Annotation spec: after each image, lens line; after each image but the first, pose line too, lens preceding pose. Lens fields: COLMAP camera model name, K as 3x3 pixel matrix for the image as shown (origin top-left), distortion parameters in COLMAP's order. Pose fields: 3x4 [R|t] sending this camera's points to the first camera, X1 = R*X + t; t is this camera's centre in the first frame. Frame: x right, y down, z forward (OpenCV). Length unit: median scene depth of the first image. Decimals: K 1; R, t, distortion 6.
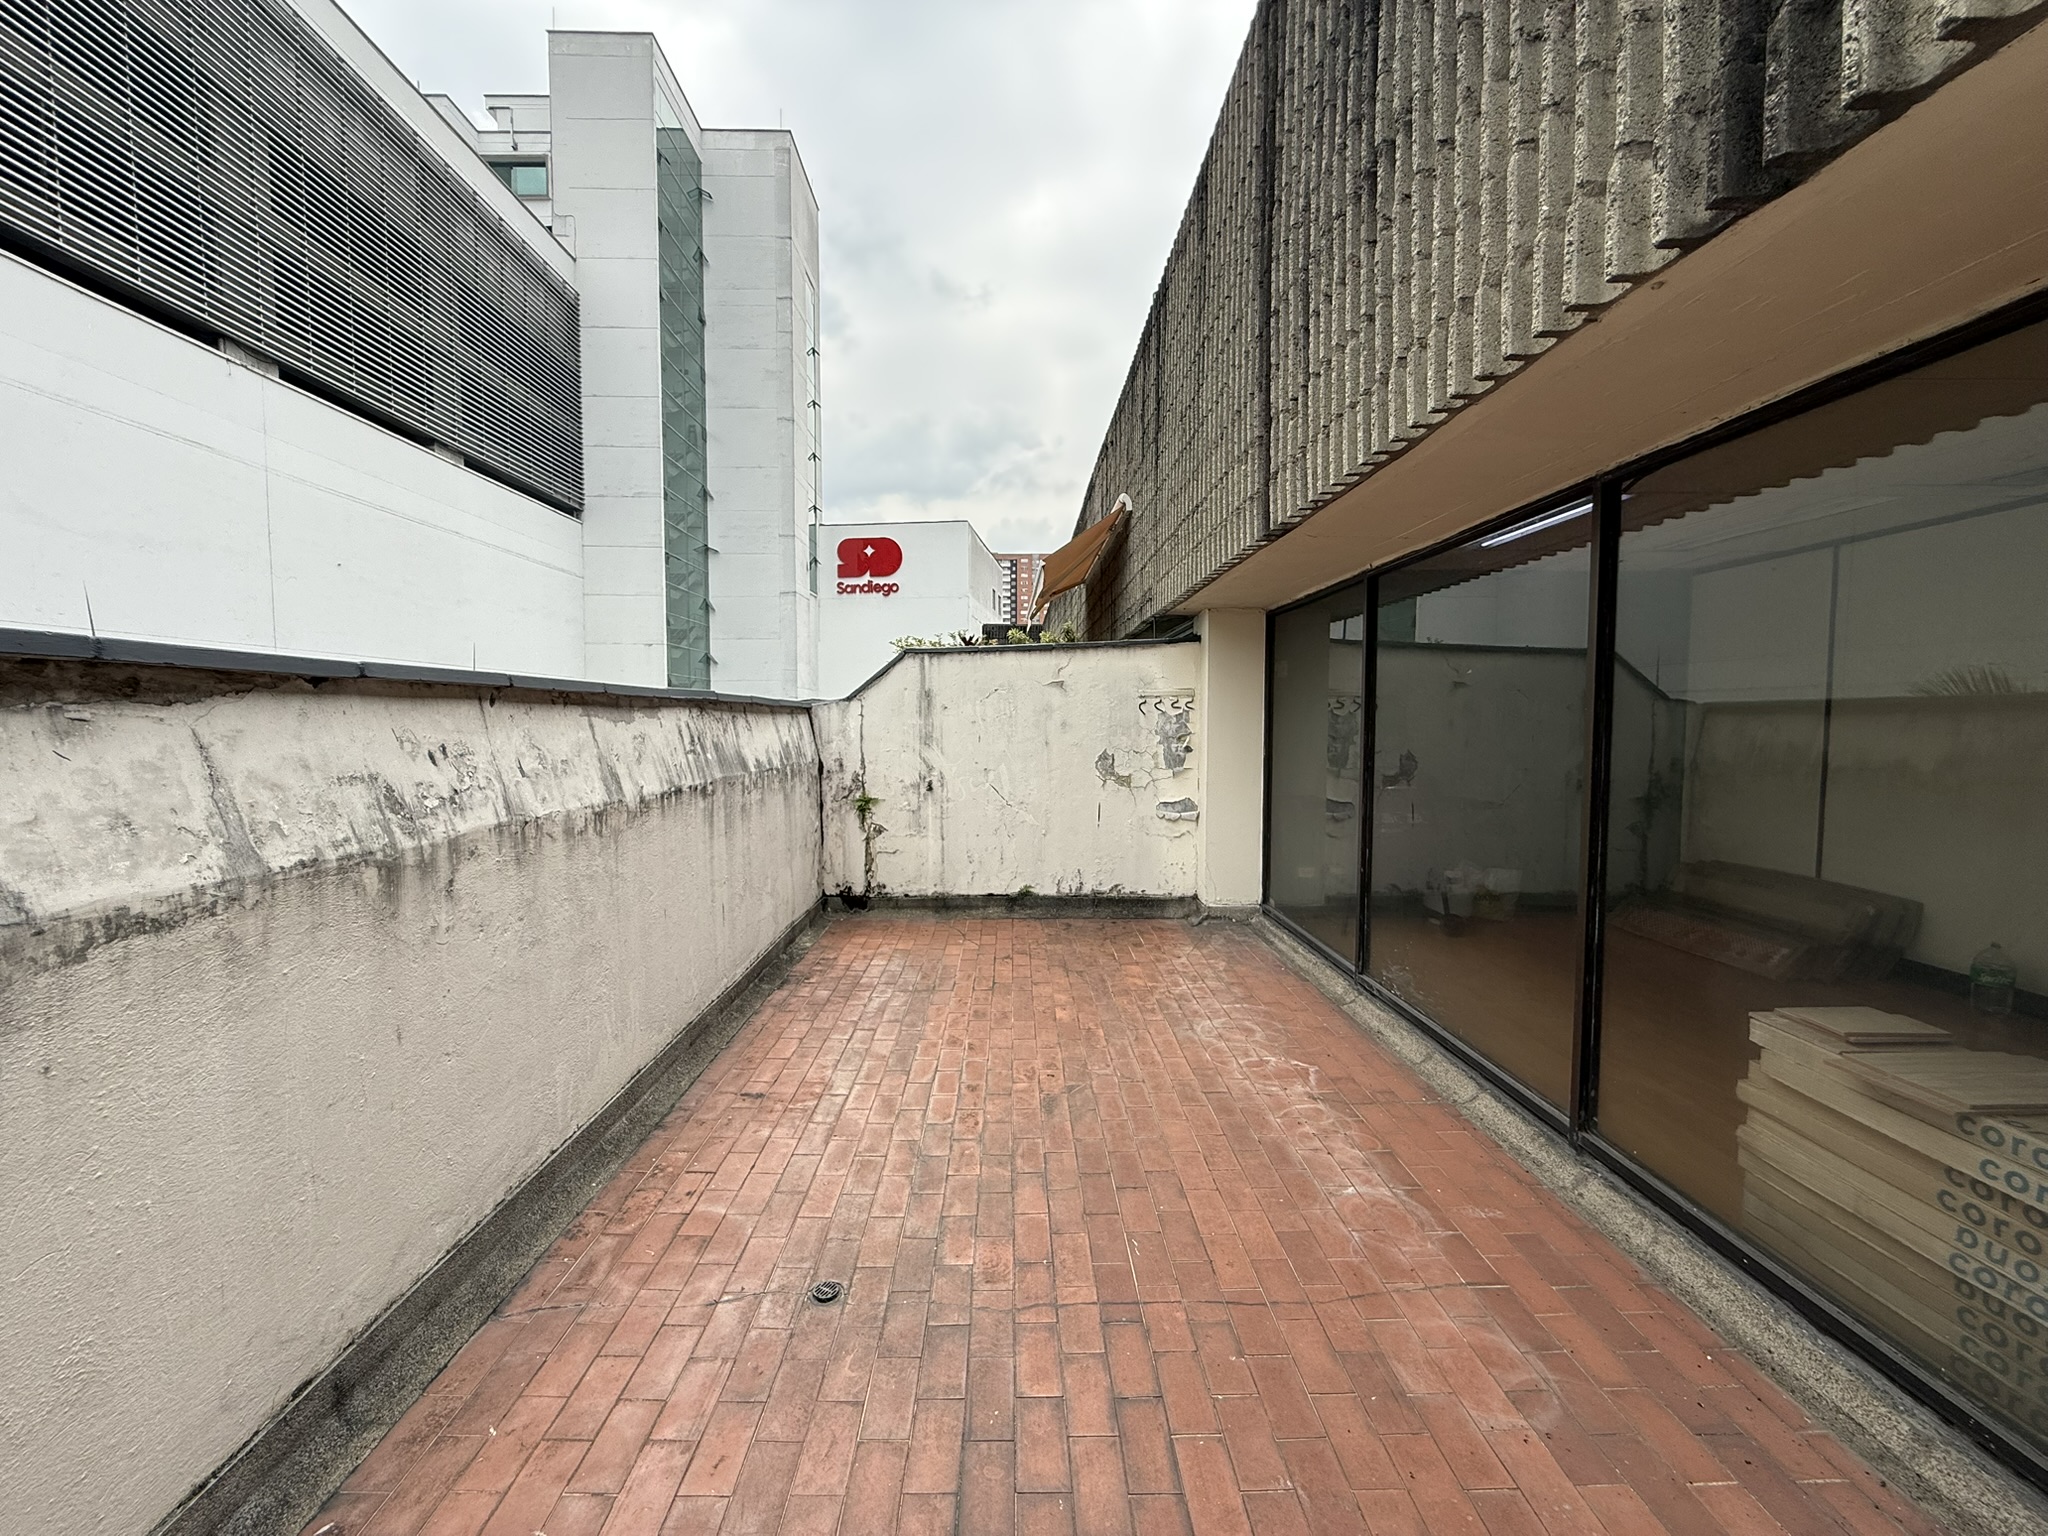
lens RADIAL K [[808.3, 0, 1009.3], [0, 808.3, 762.3], [0, 0, 1]] dist [-0.003015, 0.000782]
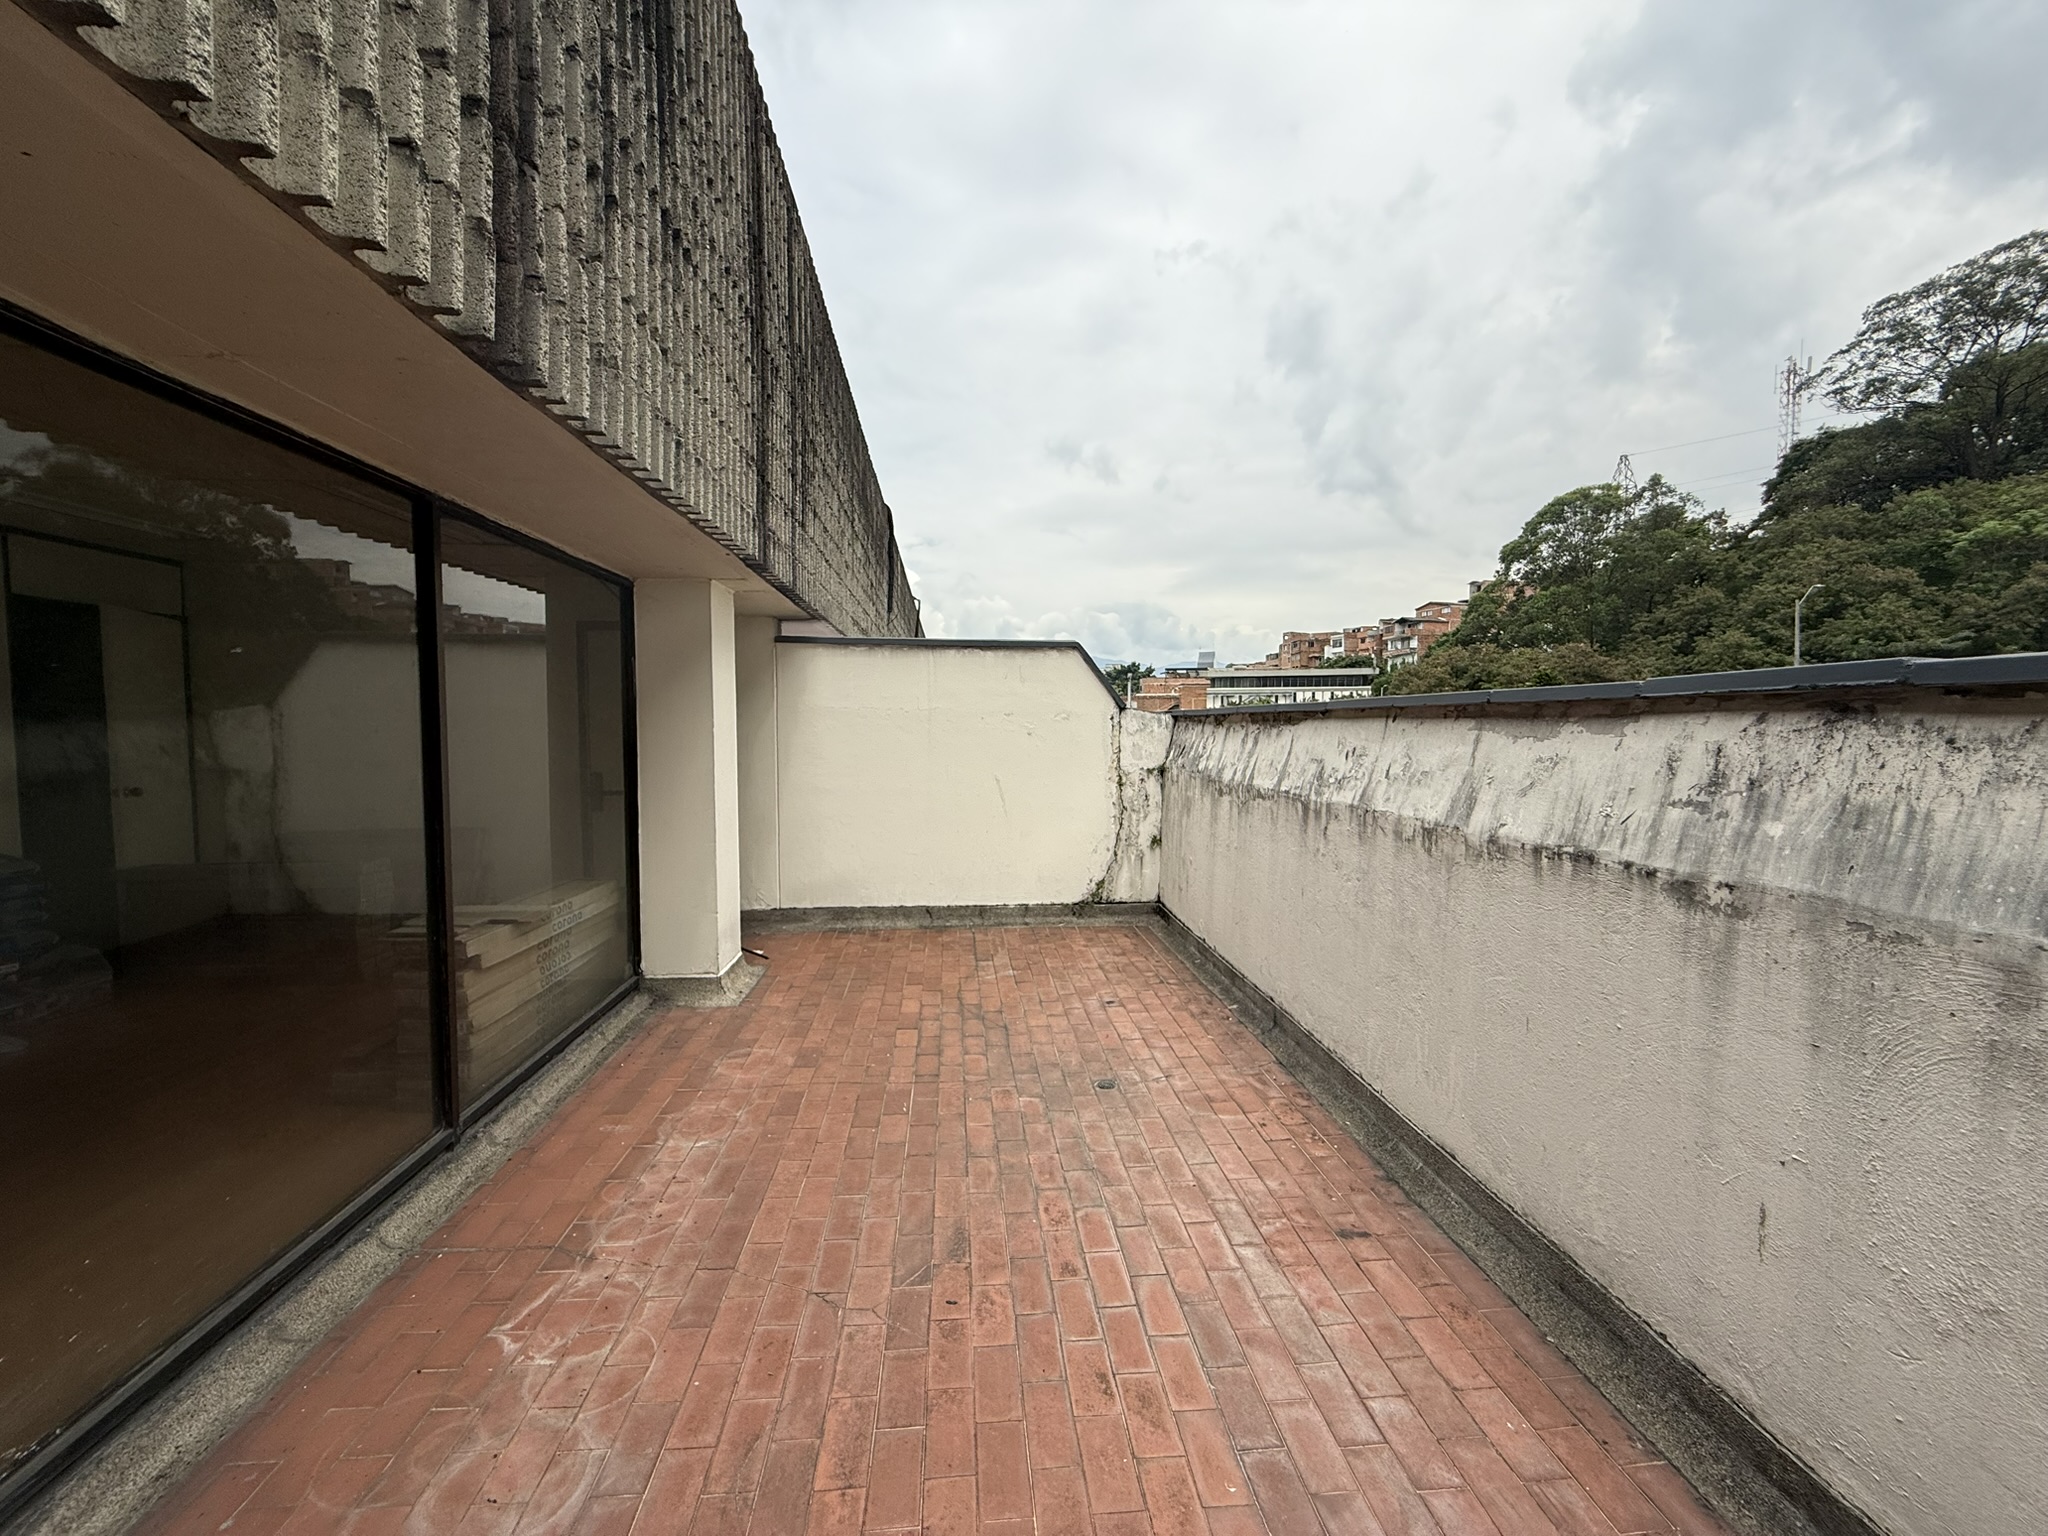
lens RADIAL K [[808.3, 0, 1009.0], [0, 808.3, 774.0], [0, 0, 1]] dist [-0.003015, 0.000782]
pose [[-0.997533, 0.000897, -0.070191, 0.063046], [-0.007041, 0.993597, 0.112766, -0.111458], [0.069843, 0.112983, -0.991139, 1.949034]]
